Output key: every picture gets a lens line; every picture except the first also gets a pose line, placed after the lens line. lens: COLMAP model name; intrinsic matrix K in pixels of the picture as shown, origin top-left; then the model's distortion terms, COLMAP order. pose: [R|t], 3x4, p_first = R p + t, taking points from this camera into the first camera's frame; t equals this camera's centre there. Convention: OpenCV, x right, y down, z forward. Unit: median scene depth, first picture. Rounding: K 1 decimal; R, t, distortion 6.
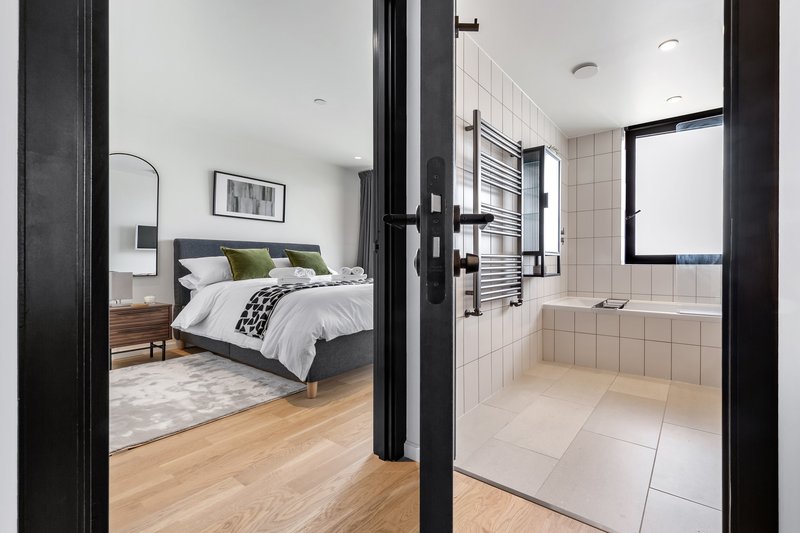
lens RADIAL K [[273.8, 0, 422.5], [0, 273.8, 262.5], [0, 0, 1]] dist [-0.005245, -0.000349]
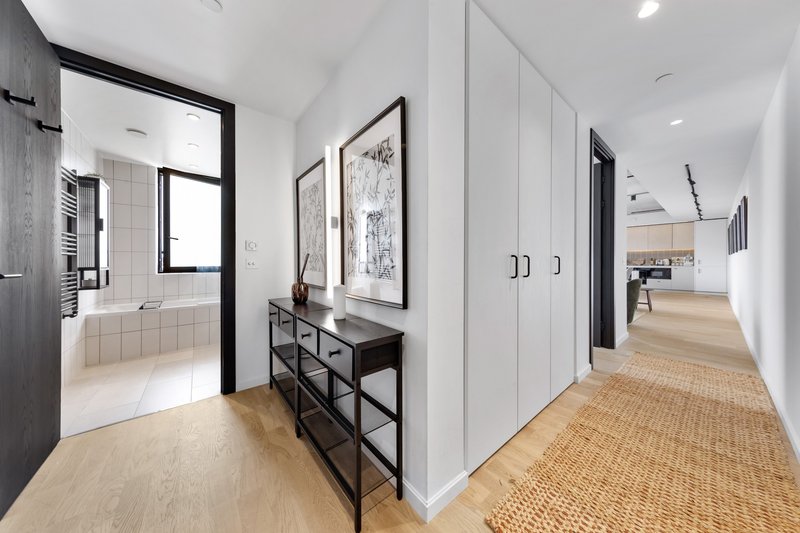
lens RADIAL K [[253.5, 0, 400.6], [0, 253.5, 260.9], [0, 0, 1]] dist [0.001714, -0.000486]
pose [[0.107708, 0.011278, 0.994119, -0.447897], [0.011244, 0.999858, -0.012561, -0.035256], [-0.994119, 0.012531, 0.107566, -0.366644]]
